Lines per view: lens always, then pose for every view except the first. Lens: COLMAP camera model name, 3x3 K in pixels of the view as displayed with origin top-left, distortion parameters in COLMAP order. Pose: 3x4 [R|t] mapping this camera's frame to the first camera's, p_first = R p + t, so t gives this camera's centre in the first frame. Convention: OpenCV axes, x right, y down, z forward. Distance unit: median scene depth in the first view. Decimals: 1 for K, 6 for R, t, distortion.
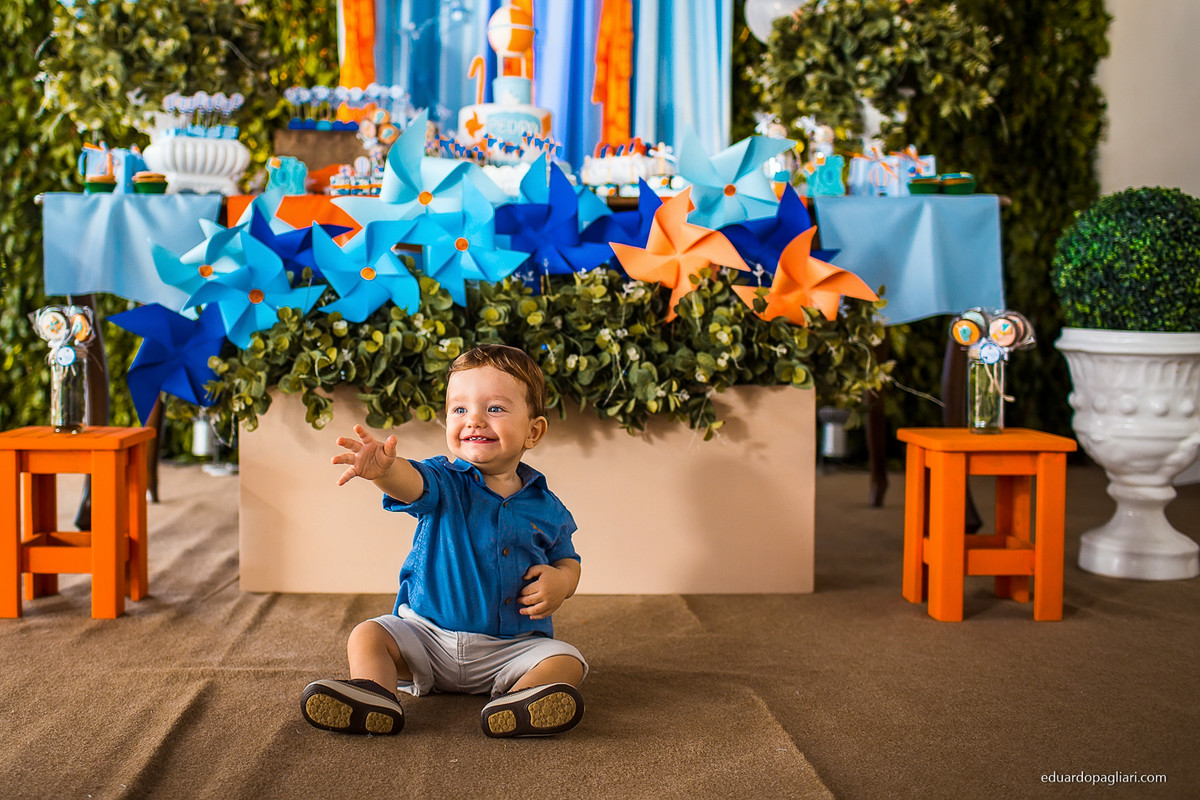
lens RADIAL K [[1458.4, 0, 474.9], [0, 1458.4, 325.7], [0, 0, 1]] dist [-0.084526, 0.080795]
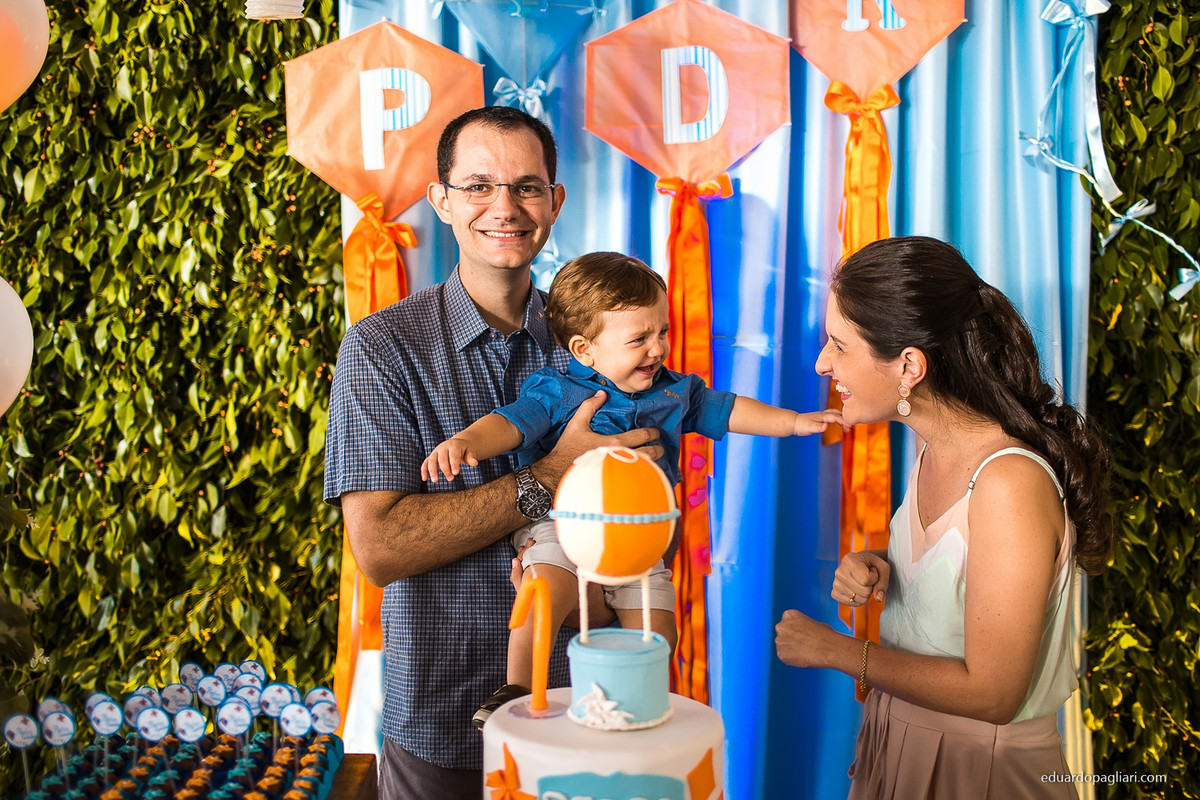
lens RADIAL K [[1346.3, 0, 606.4], [0, 1346.3, 393.3], [0, 0, 1]] dist [-0.097334, 0.147219]
pose [[0.996596, -0.012760, -0.081448, 0.063001], [0.015769, 0.999213, 0.036409, -0.287186], [0.080919, -0.037569, 0.996012, 0.749247]]
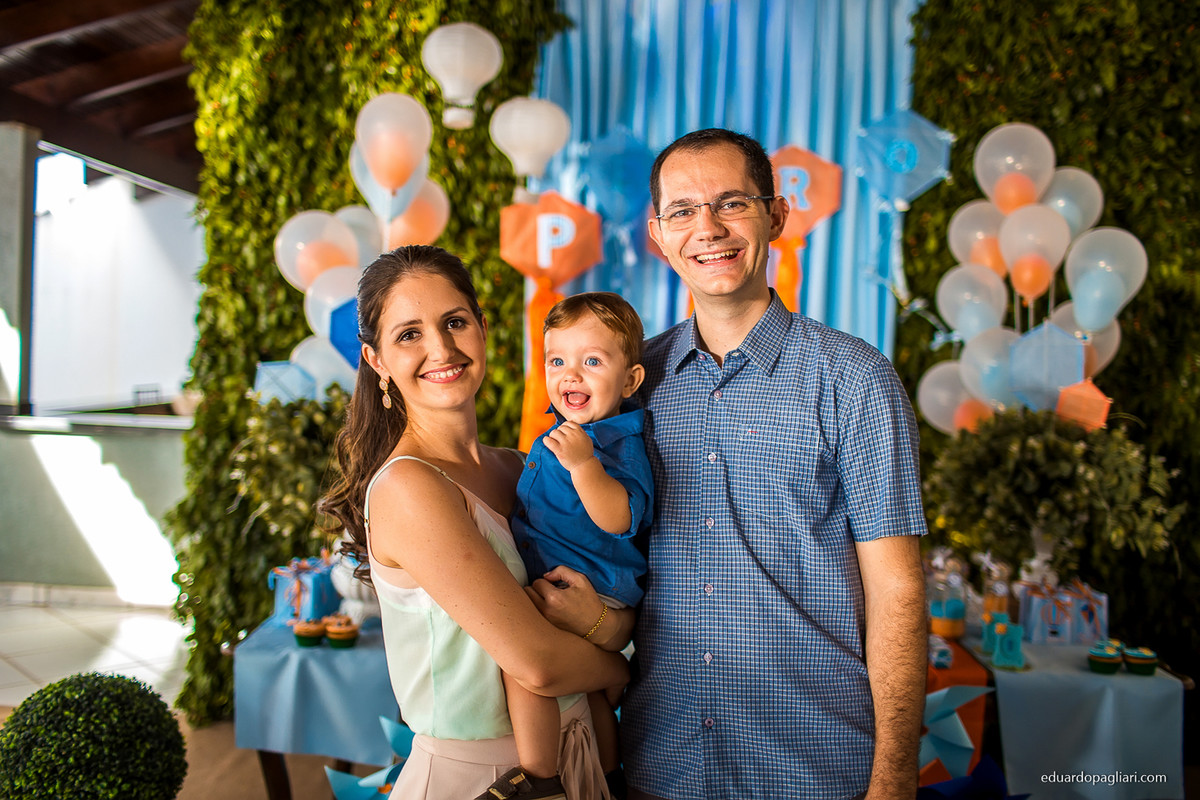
lens RADIAL K [[1177.8, 0, 602.5], [0, 1177.8, 398.1], [0, 0, 1]] dist [-0.099827, 0.150282]
pose [[0.999310, 0.029072, -0.023113, -0.022909], [-0.028160, 0.998849, 0.038839, -0.292095], [0.024216, -0.038162, 0.998978, 0.193327]]
